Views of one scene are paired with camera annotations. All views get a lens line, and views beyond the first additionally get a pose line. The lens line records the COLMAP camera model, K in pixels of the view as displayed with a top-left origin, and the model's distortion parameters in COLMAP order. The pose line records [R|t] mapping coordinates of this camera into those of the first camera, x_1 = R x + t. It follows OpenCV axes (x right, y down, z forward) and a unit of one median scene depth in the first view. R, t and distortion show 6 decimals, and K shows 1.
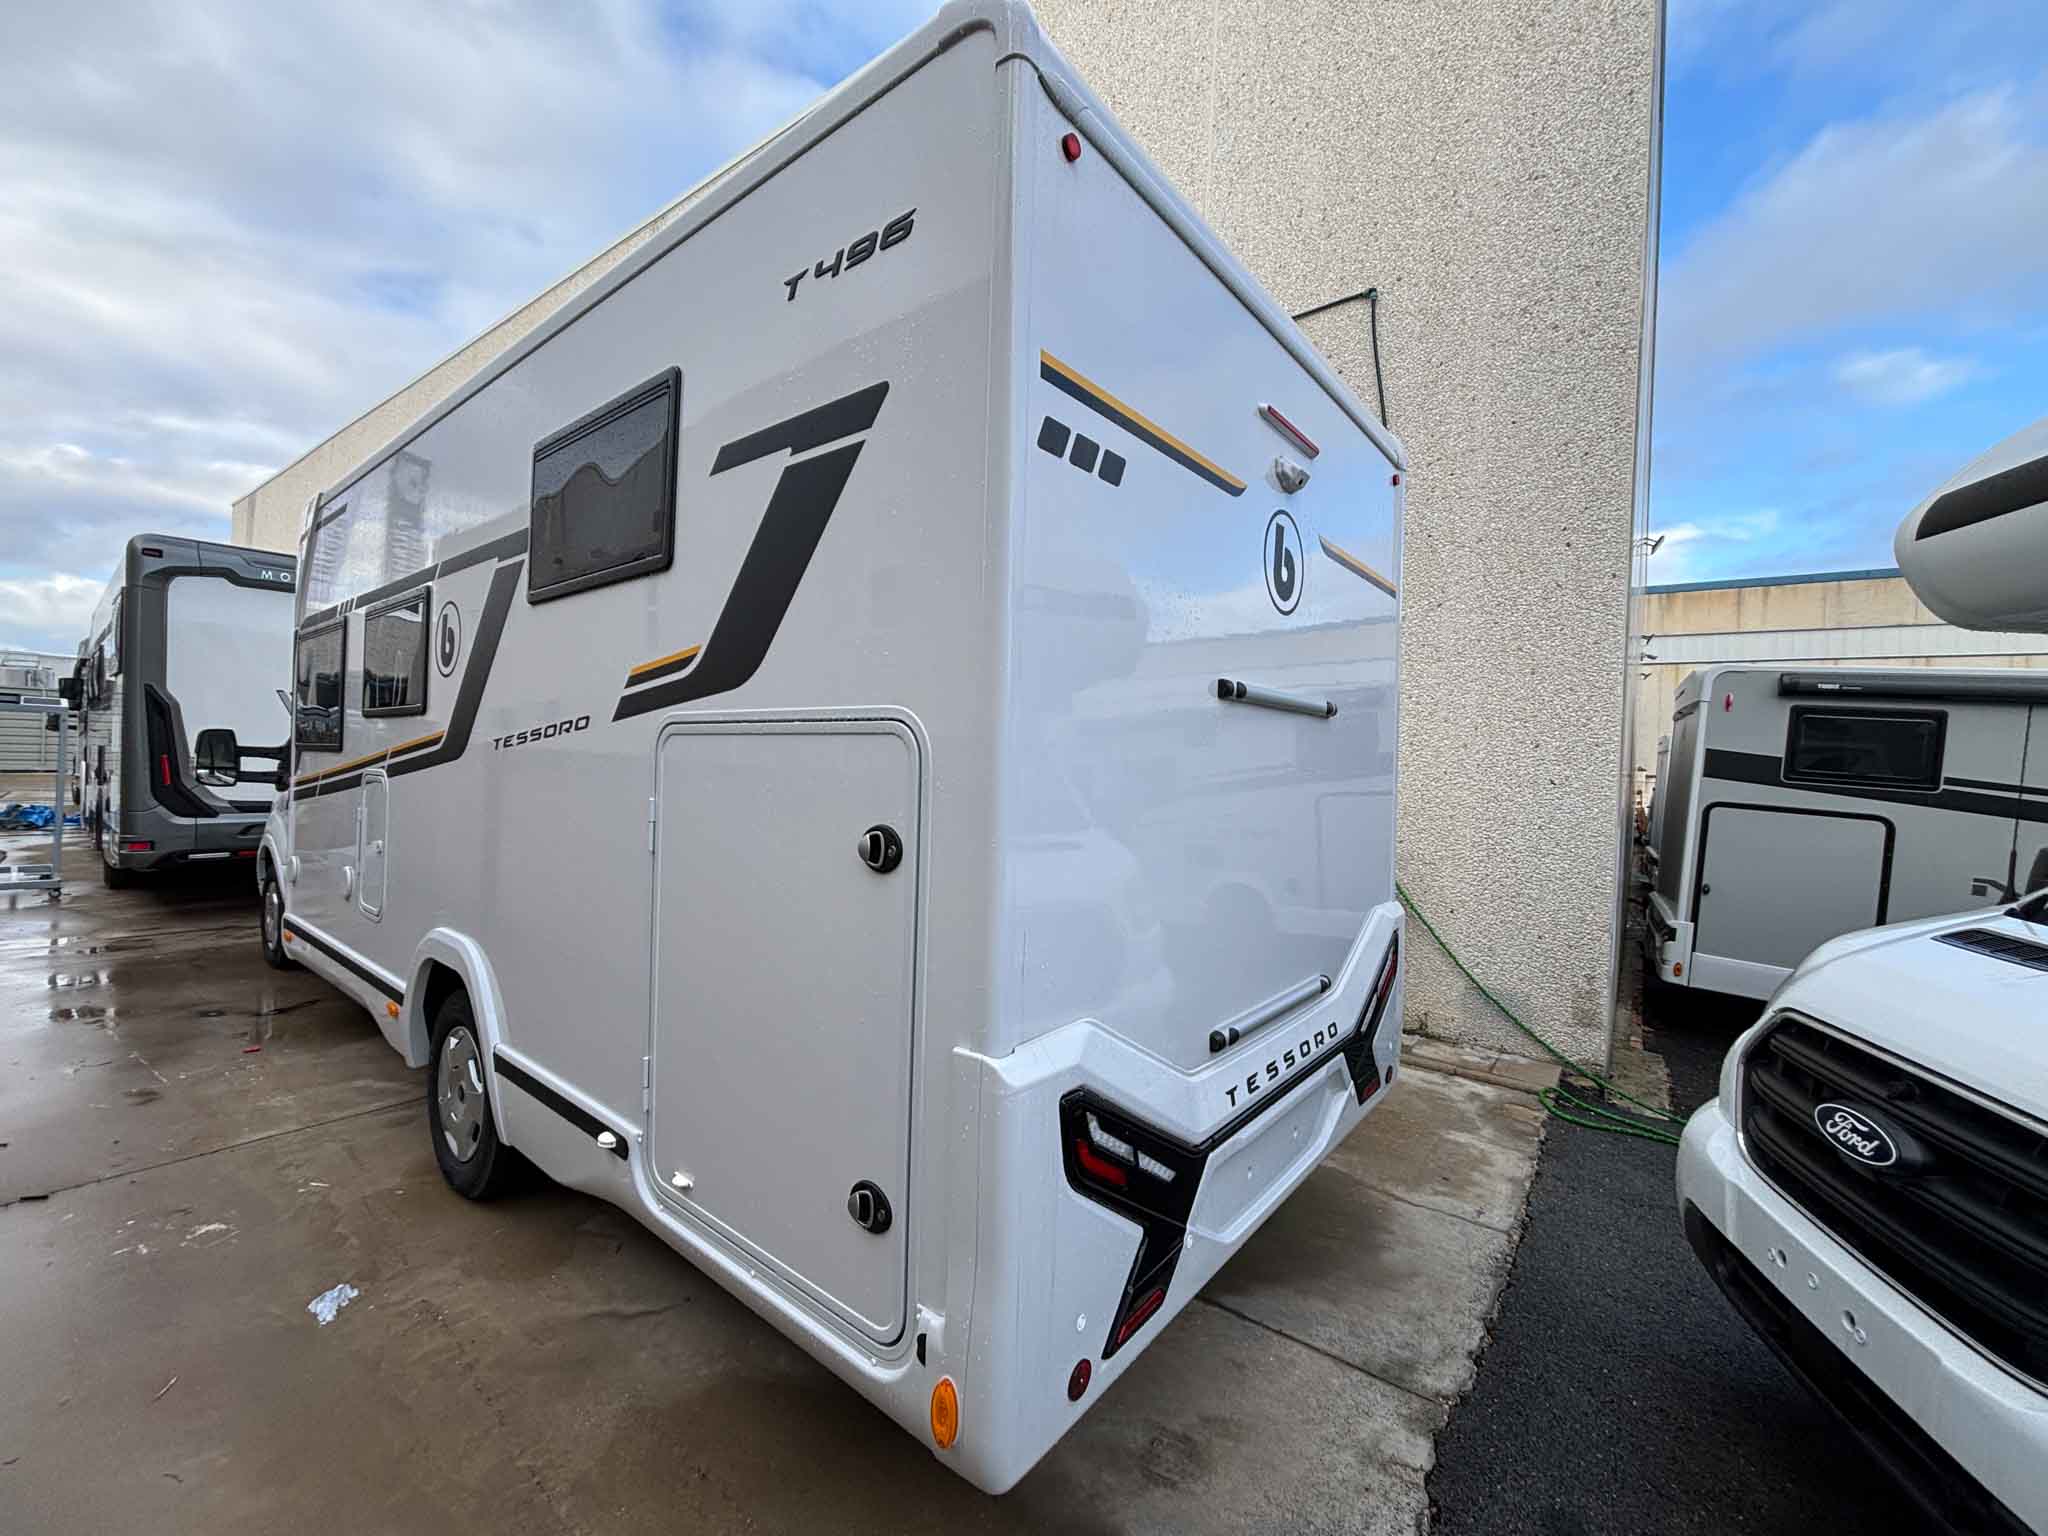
lens RADIAL K [[825.3, 0, 1018.1], [0, 825.3, 774.3], [0, 0, 1]] dist [0.010017, 0.000239]
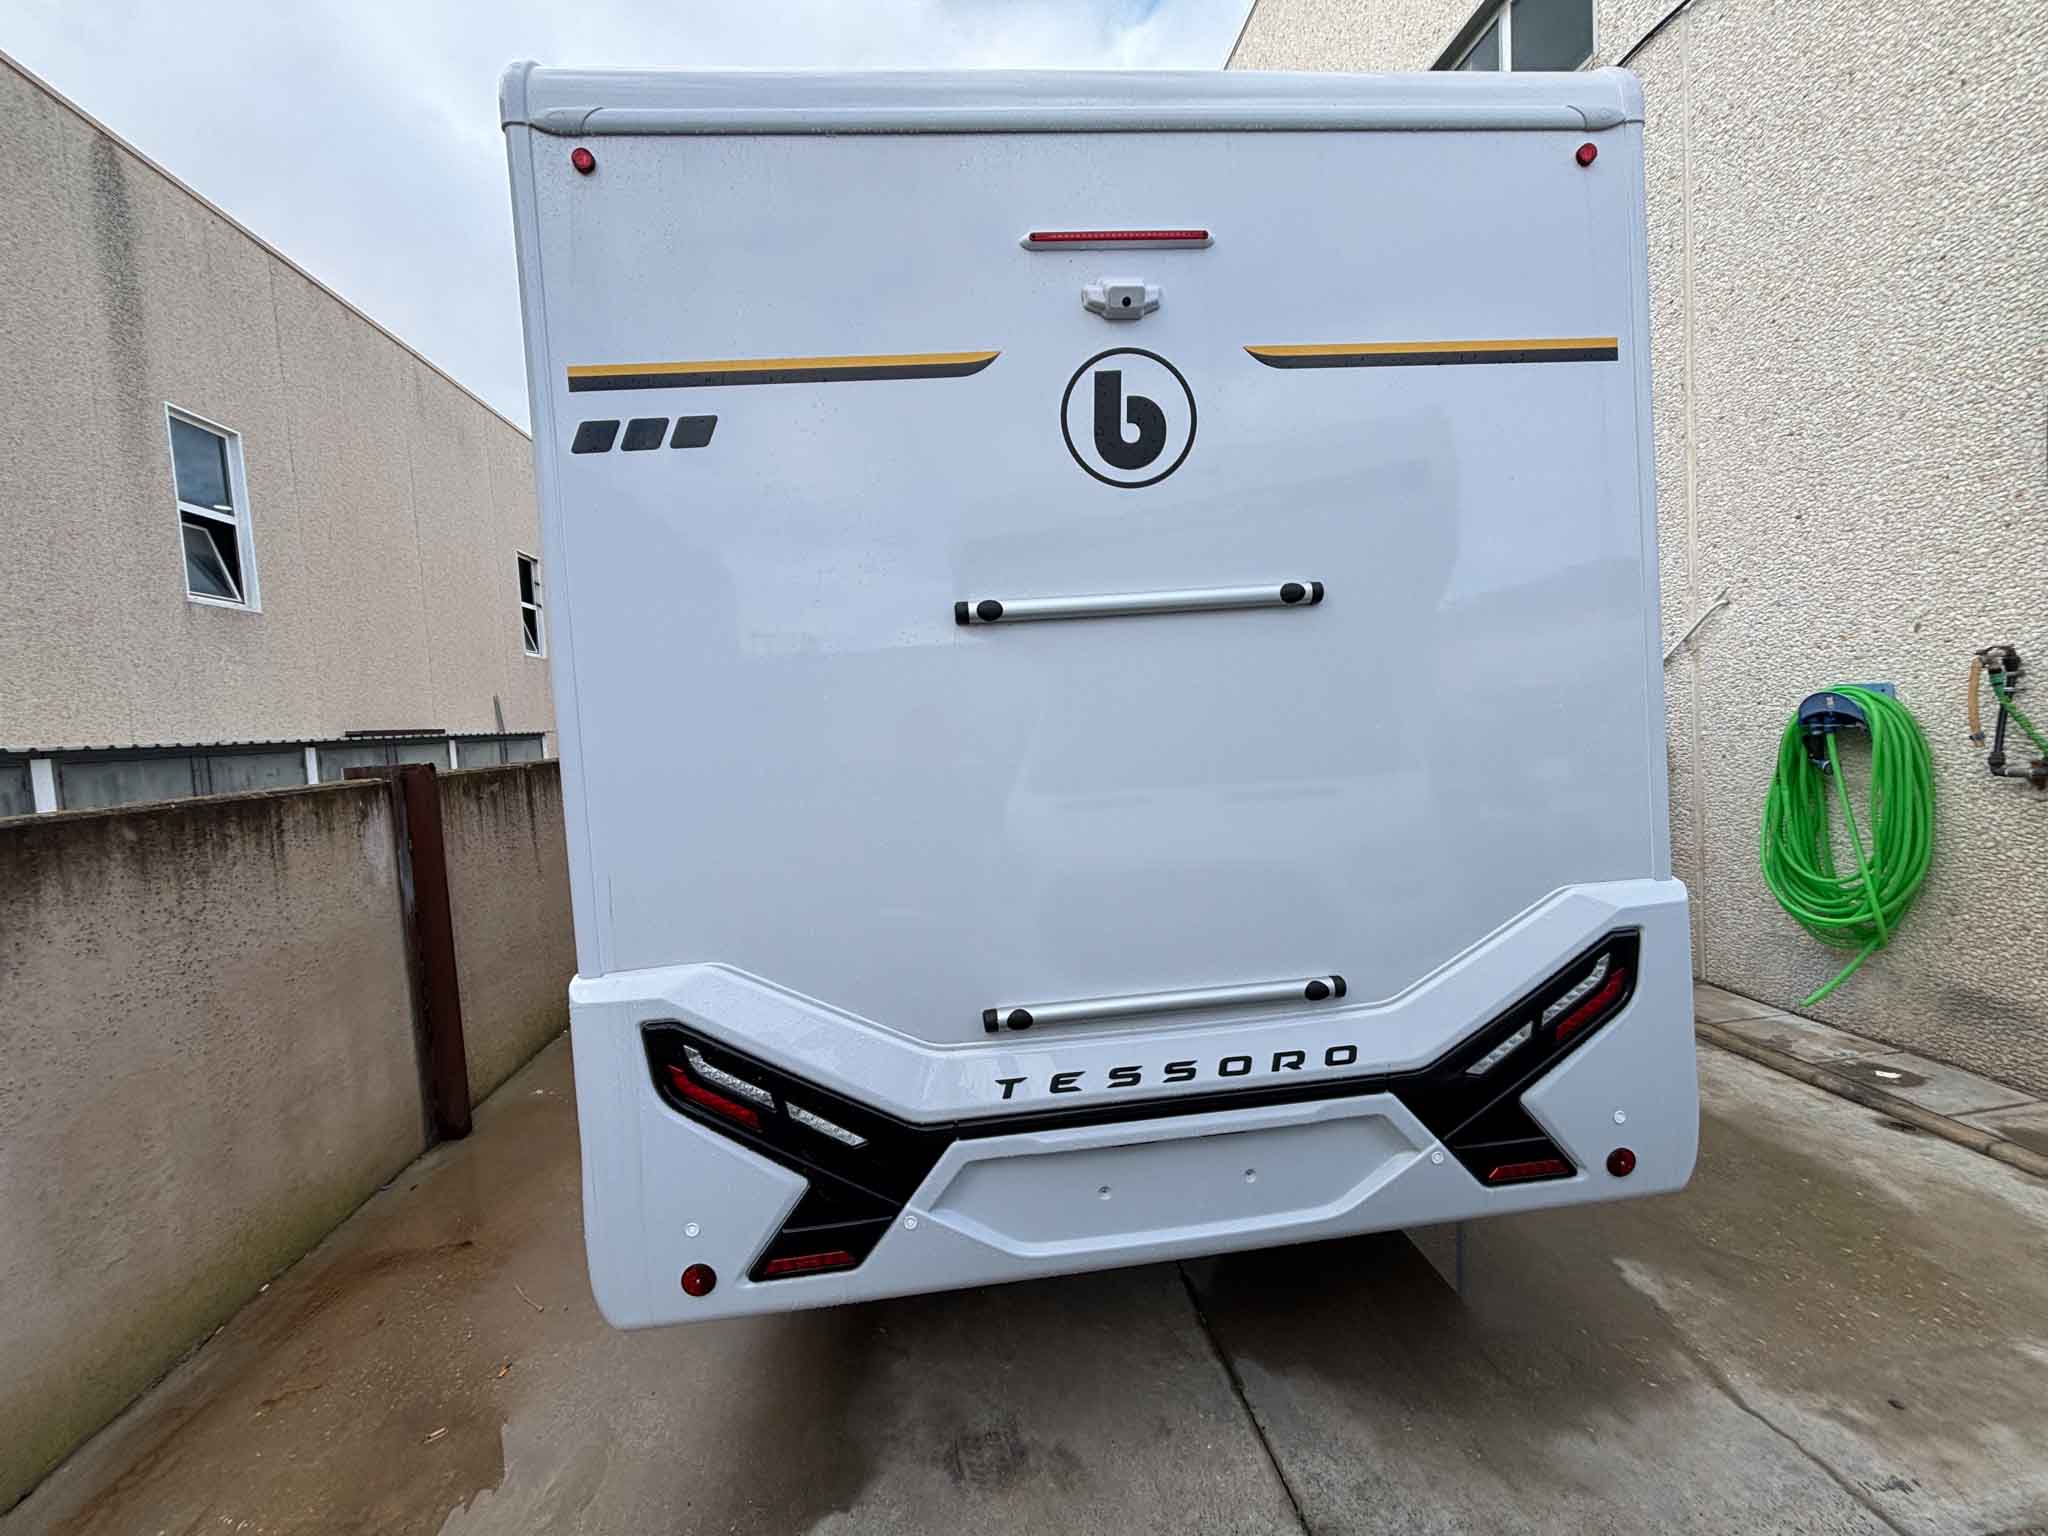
lens RADIAL K [[810.6, 0, 1024.0], [0, 810.6, 768.0], [0, 0, 1]] dist [0.005580, -0.000660]
pose [[0.693920, -0.039929, -0.718945, 0.845537], [0.079780, 0.996577, 0.021655, 0.041239], [0.715619, -0.072384, 0.694730, 0.433123]]
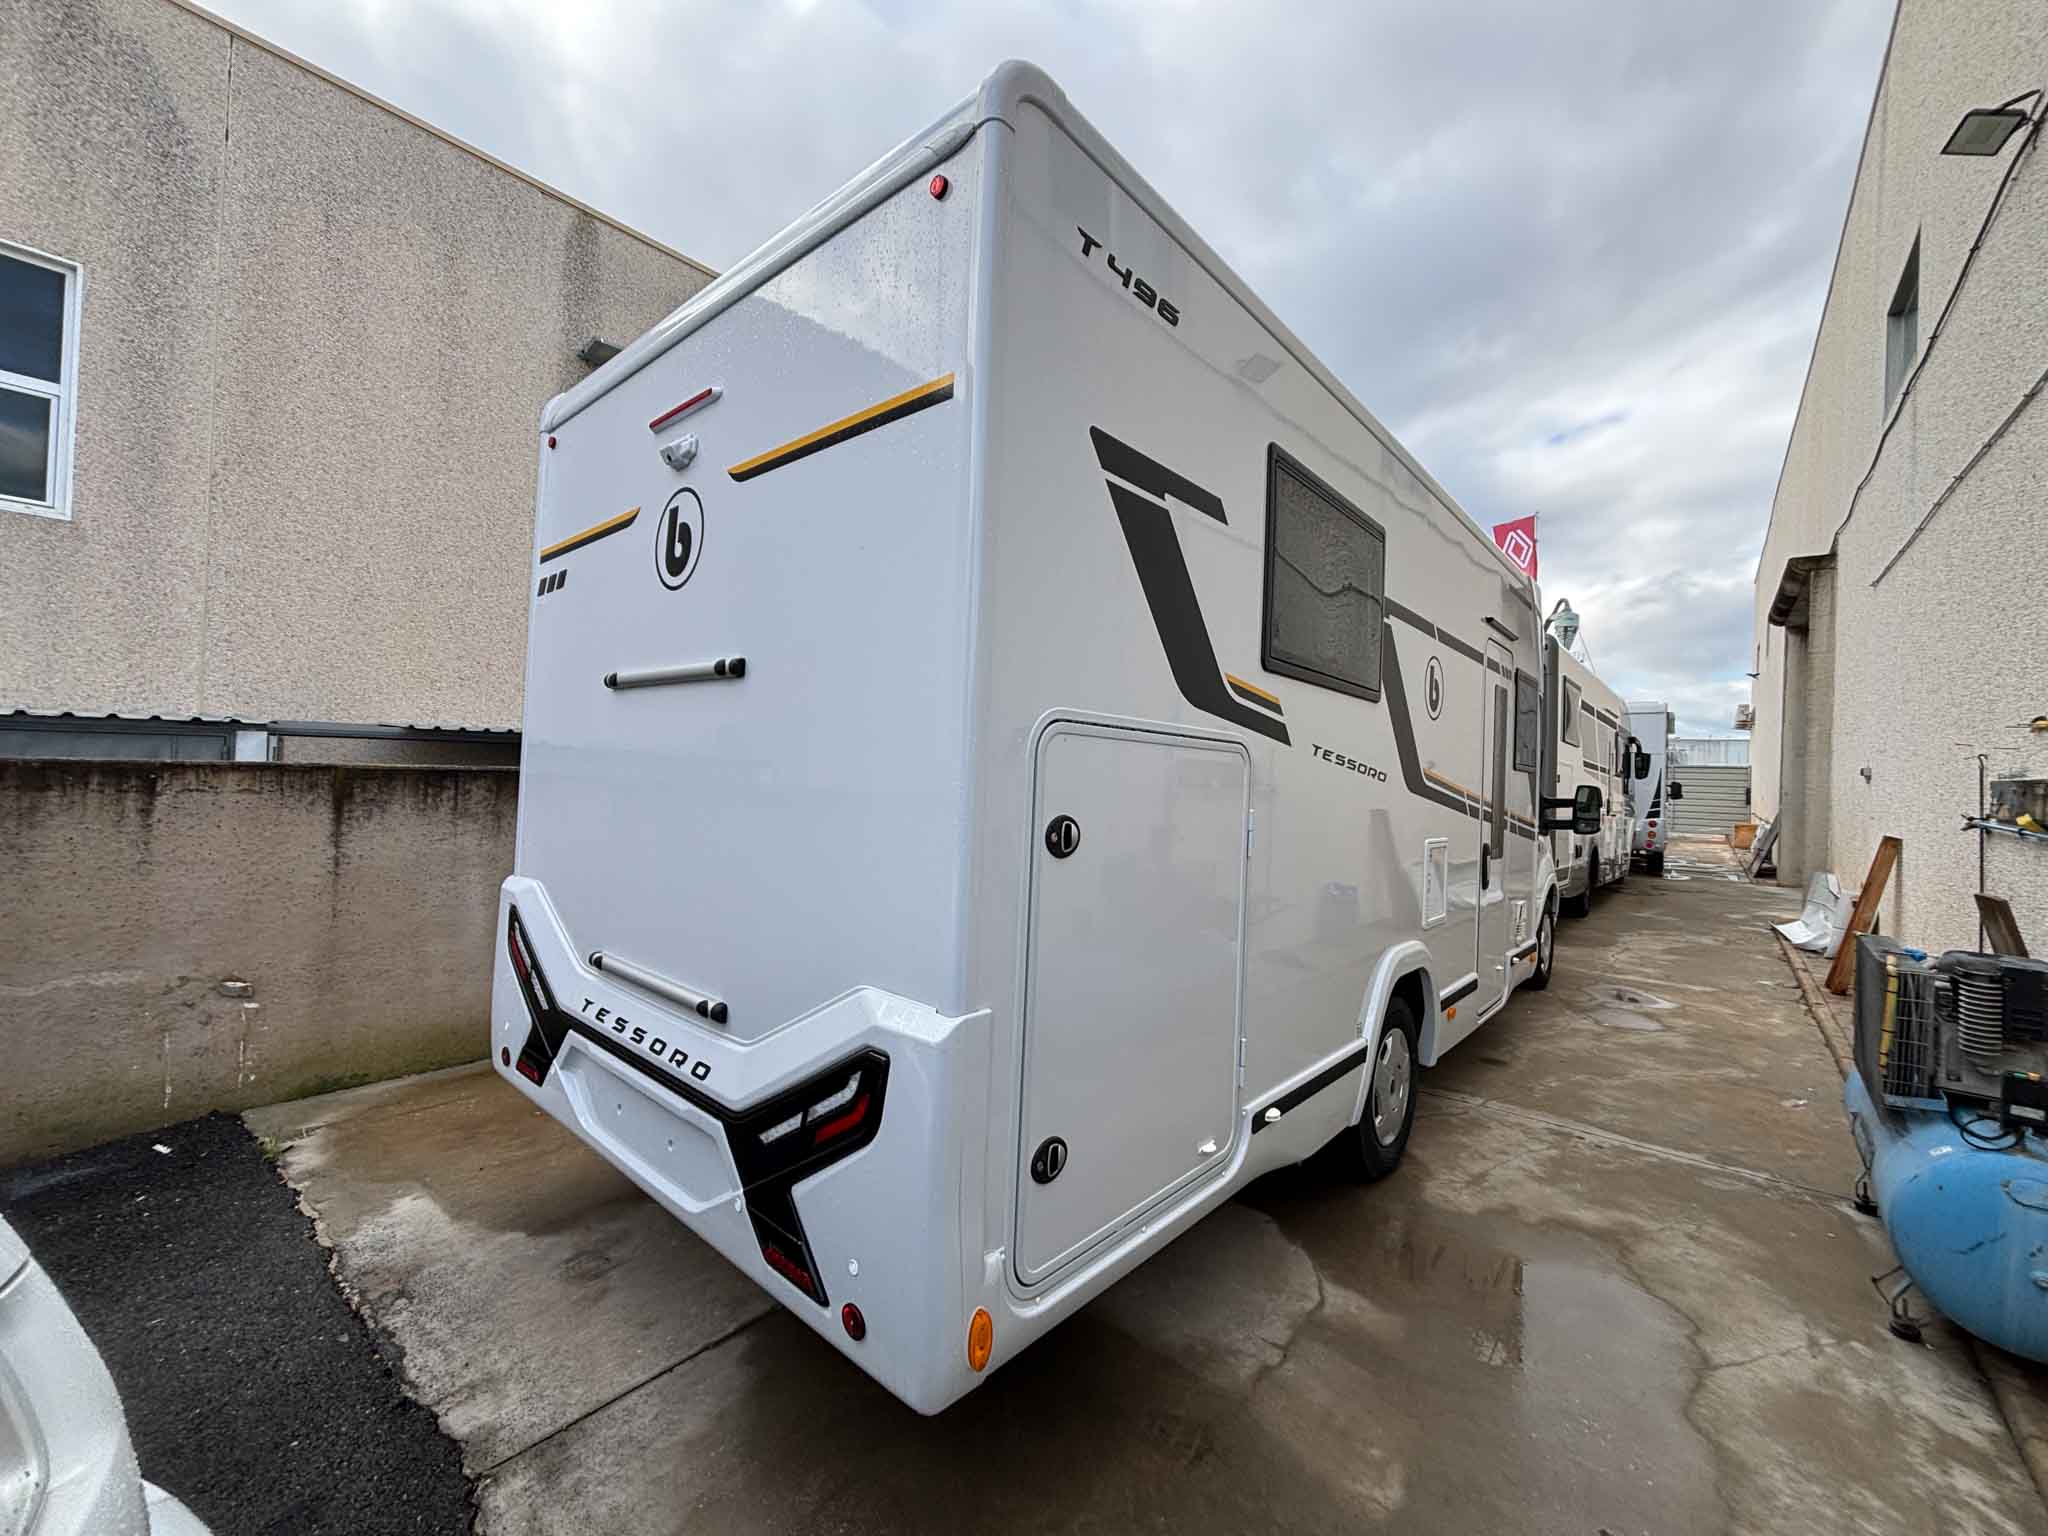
lens RADIAL K [[810.6, 0, 1024.0], [0, 810.6, 768.0], [0, 0, 1]] dist [0.005580, -0.000660]
pose [[-0.043403, -0.041840, -0.998181, 1.401740], [-0.050735, 0.997926, -0.039623, 0.045323], [0.997769, 0.048922, -0.045436, 1.620151]]
